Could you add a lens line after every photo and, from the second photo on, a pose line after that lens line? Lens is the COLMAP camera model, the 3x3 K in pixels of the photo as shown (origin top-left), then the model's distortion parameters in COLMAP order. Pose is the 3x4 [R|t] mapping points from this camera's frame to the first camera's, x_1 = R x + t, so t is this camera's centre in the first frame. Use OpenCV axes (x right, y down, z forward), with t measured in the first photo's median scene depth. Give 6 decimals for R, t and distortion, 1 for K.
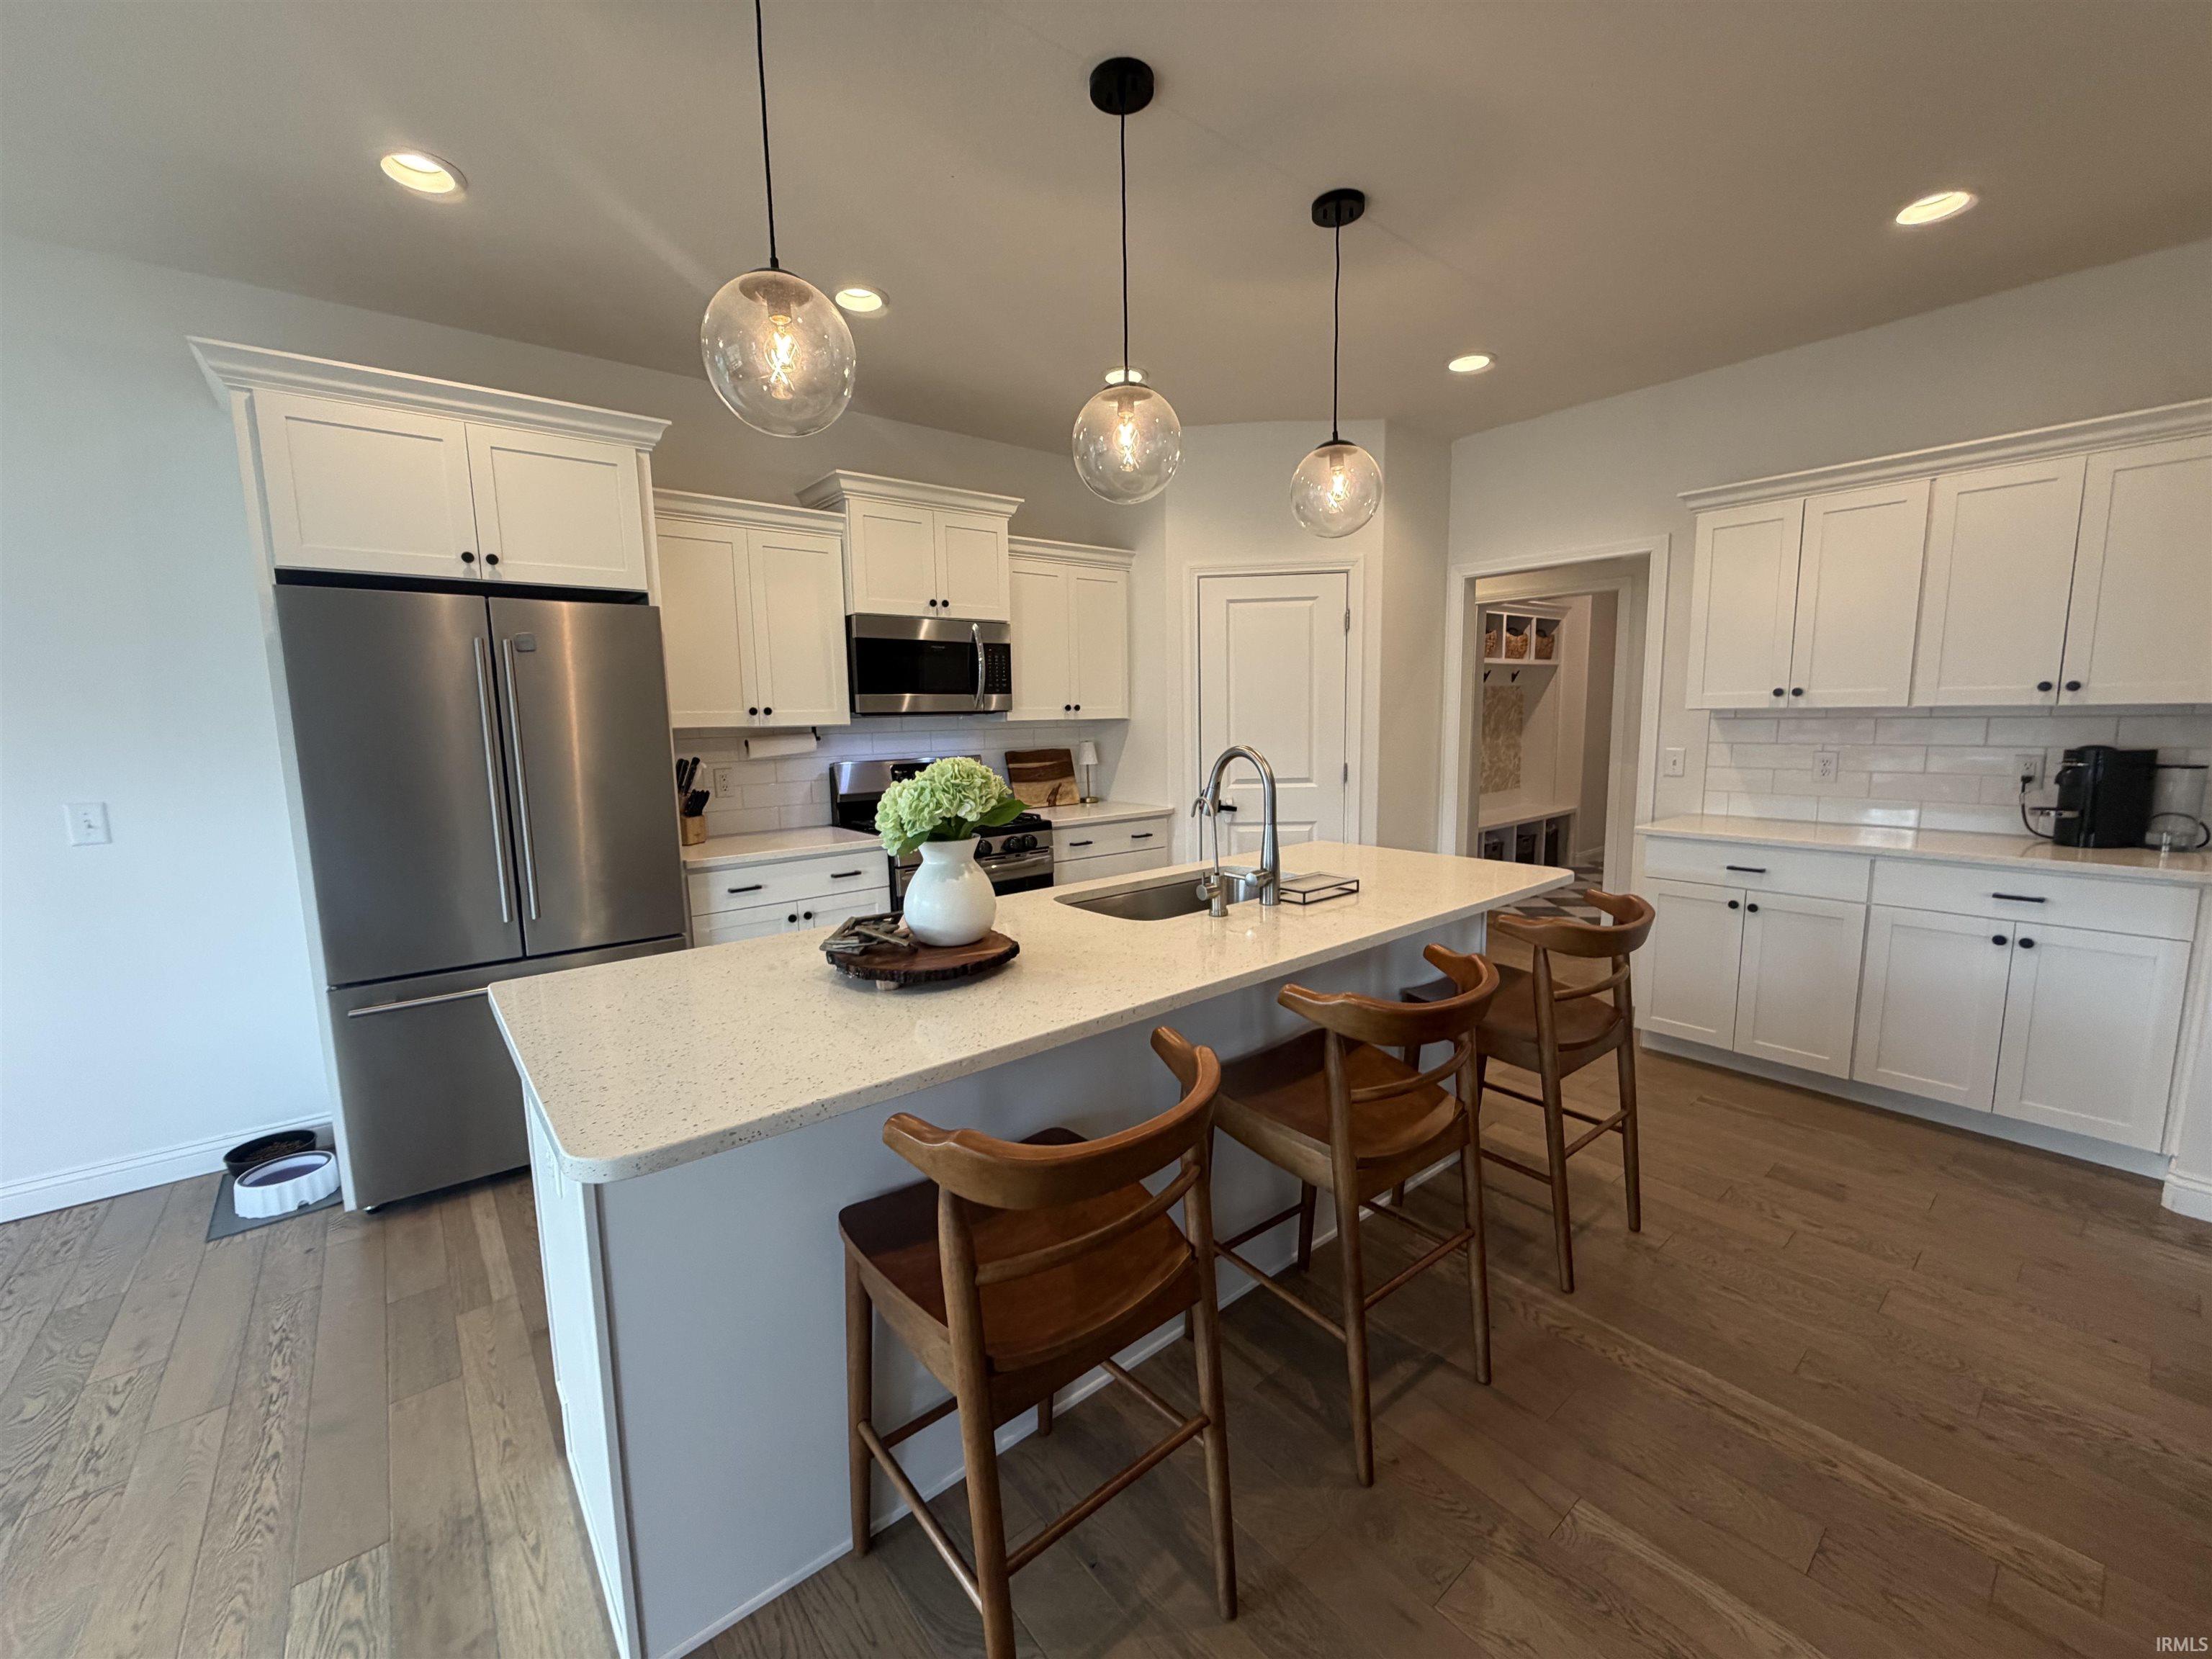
lens RADIAL K [[878.0, 0, 1100.0], [0, 878.0, 829.2], [0, 0, 1]] dist [-0.003958, 0.000550]
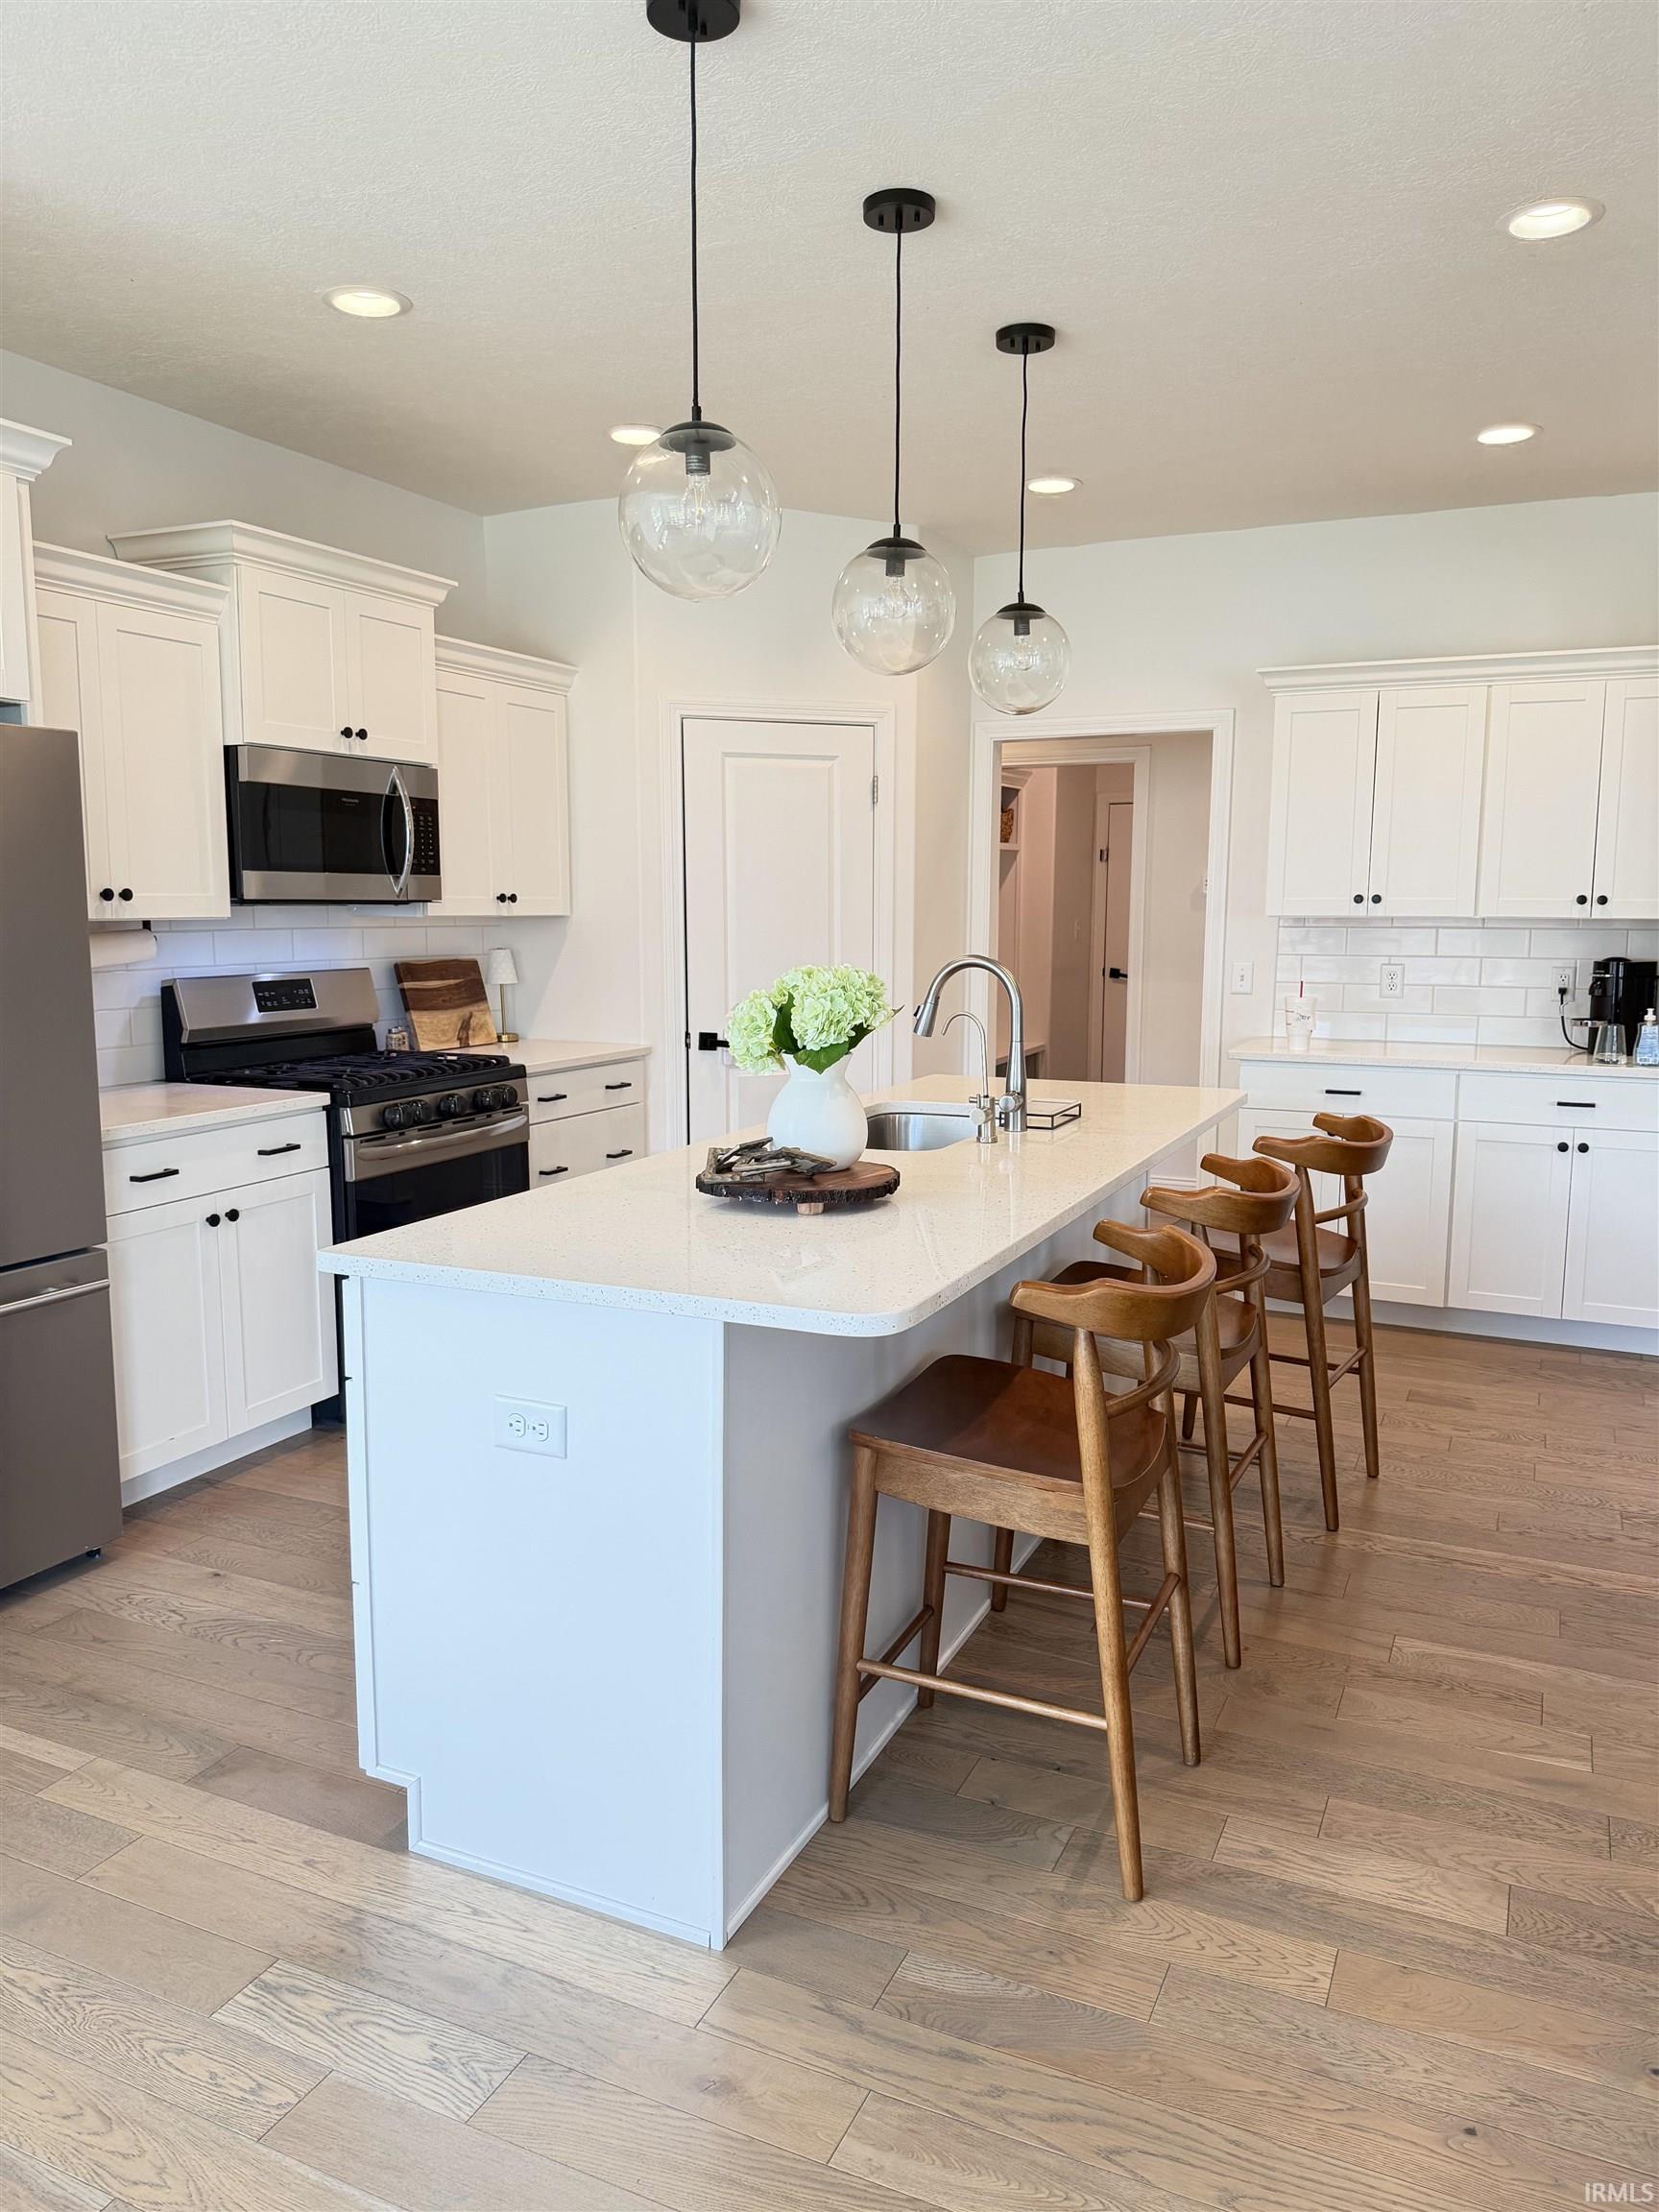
lens RADIAL K [[1552.4, 0, 840.1], [0, 1552.4, 1101.5], [0, 0, 1]] dist [0.004361, -0.014253]
pose [[0.899014, -0.036054, 0.436433, -0.400132], [0.038464, 0.999254, 0.003318, 0.026888], [-0.436228, 0.013804, 0.899730, -0.203609]]
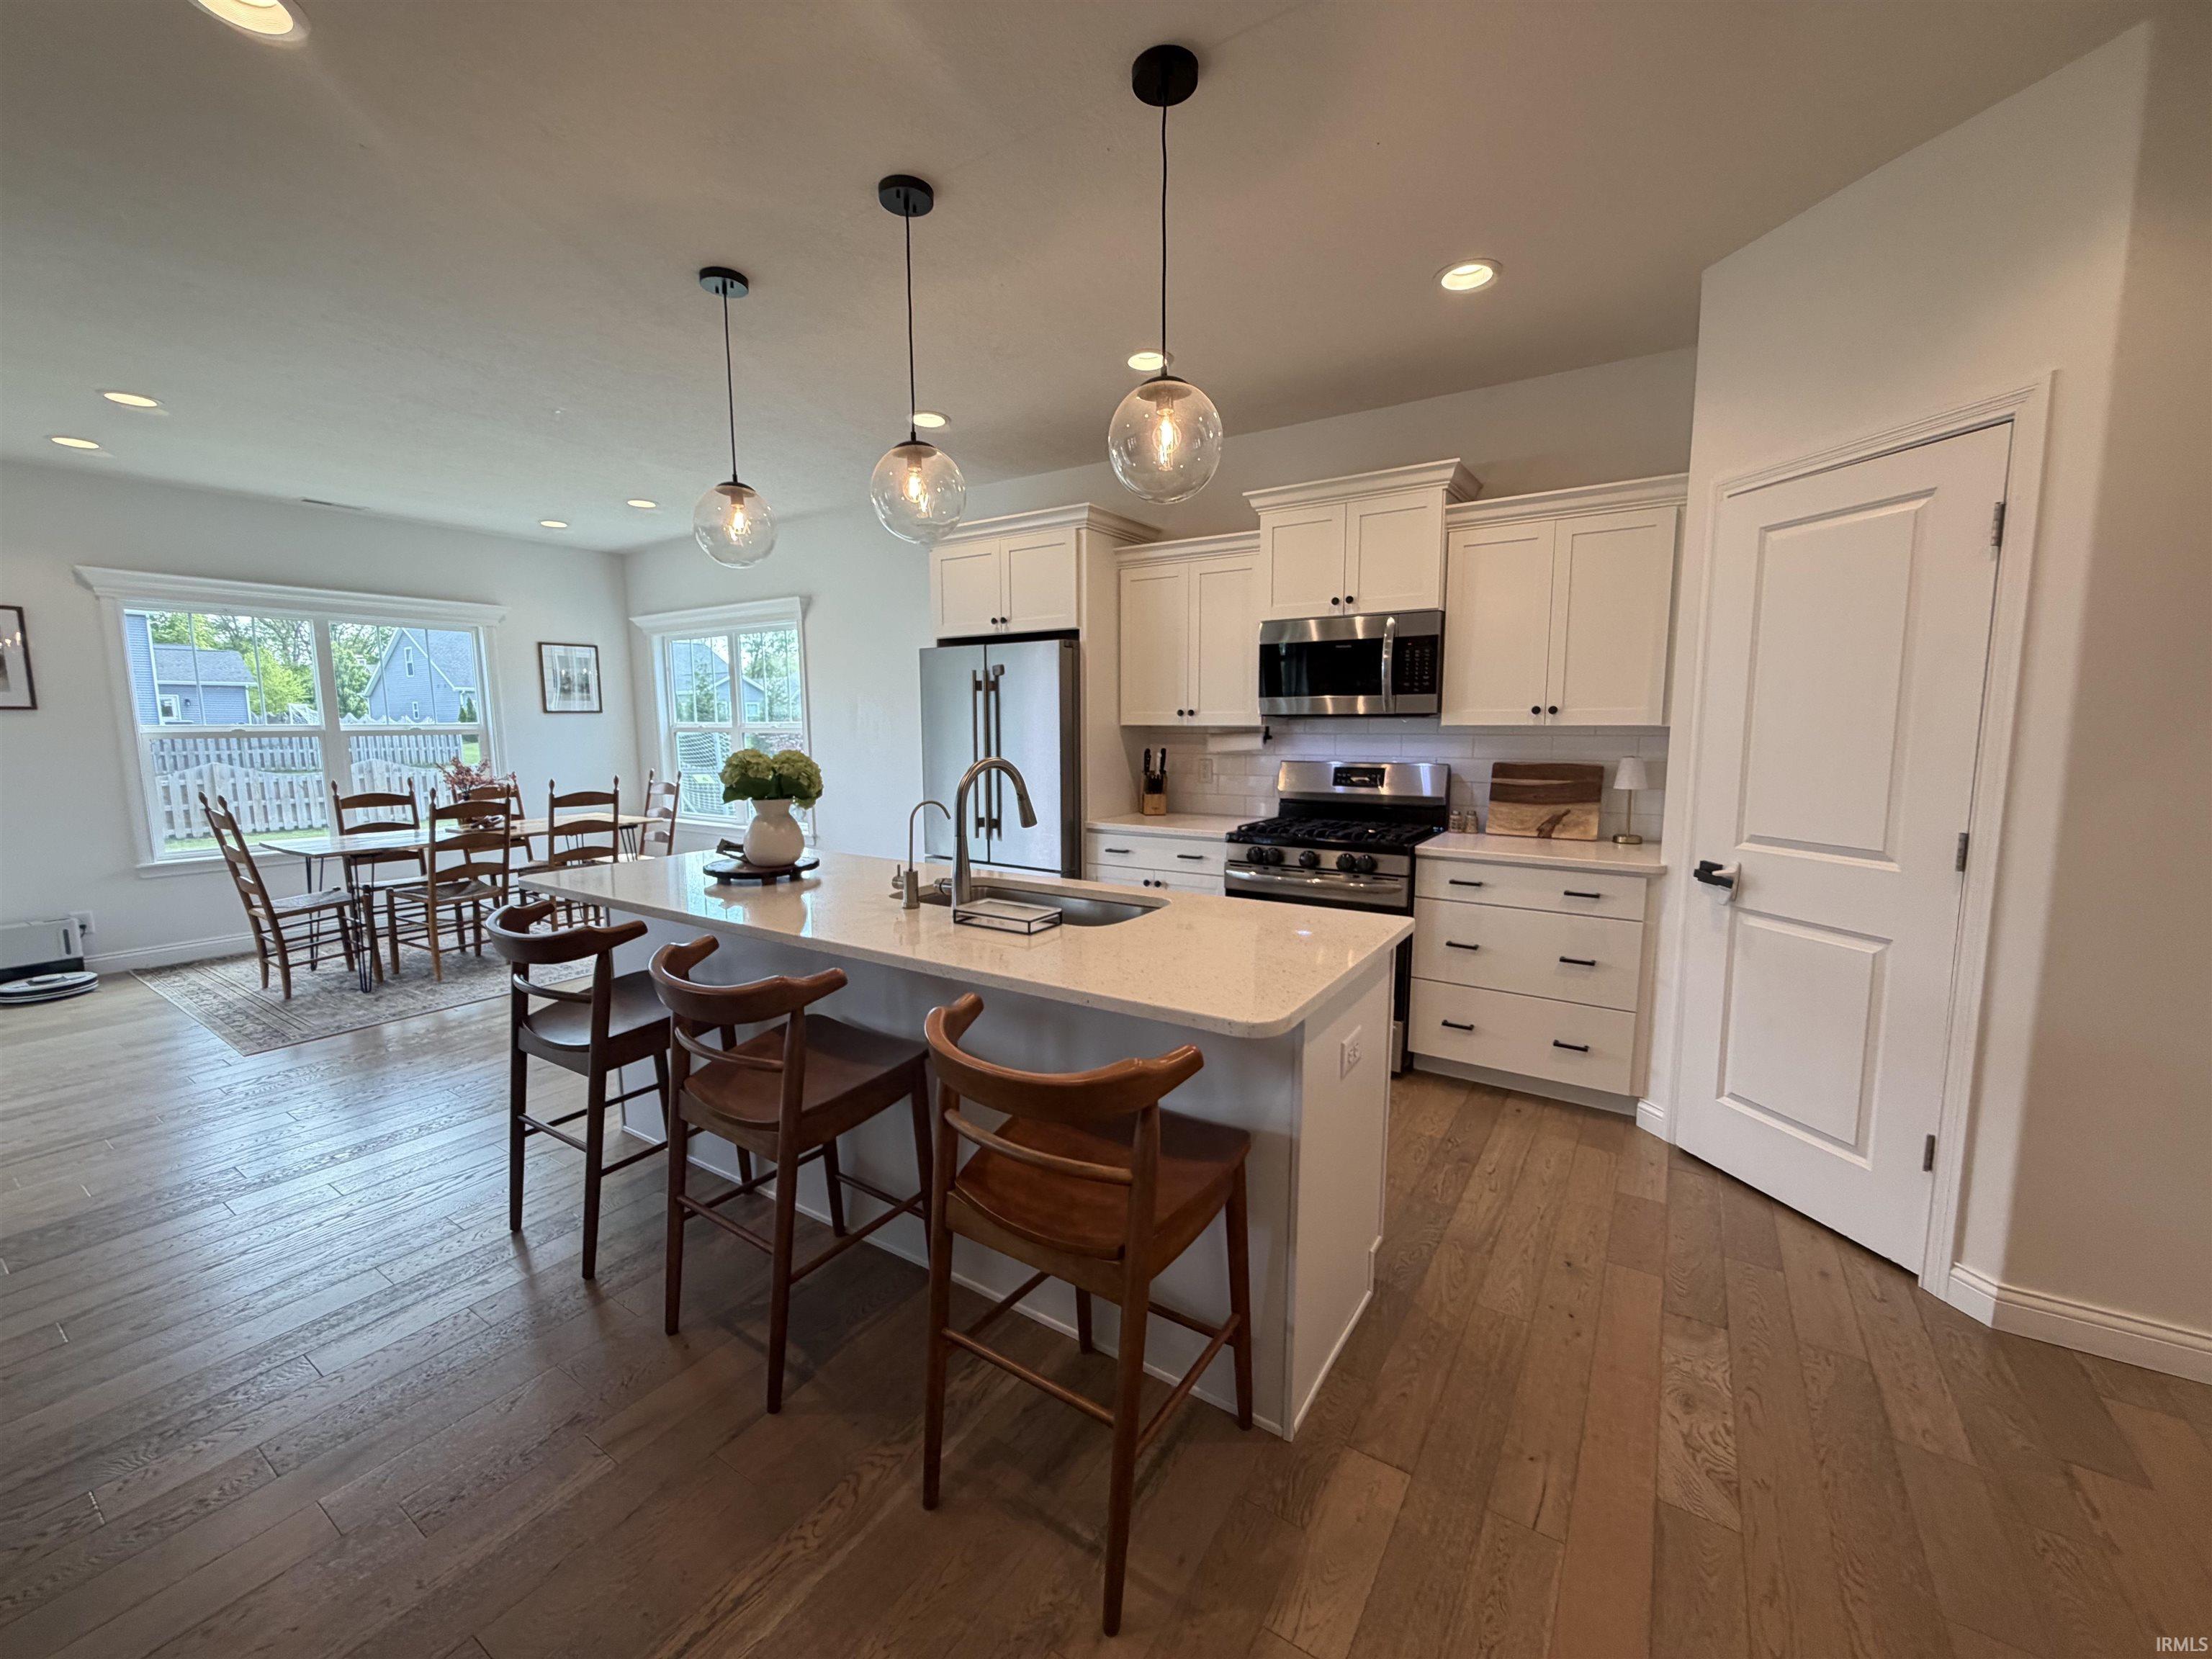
lens RADIAL K [[878.0, 0, 1098.3], [0, 878.0, 828.6], [0, 0, 1]] dist [-0.003958, 0.000550]
pose [[0.293634, 0.132450, -0.946697, 0.721146], [-0.125521, 0.987122, 0.099173, -0.079800], [0.947641, 0.089709, 0.306478, 0.514495]]
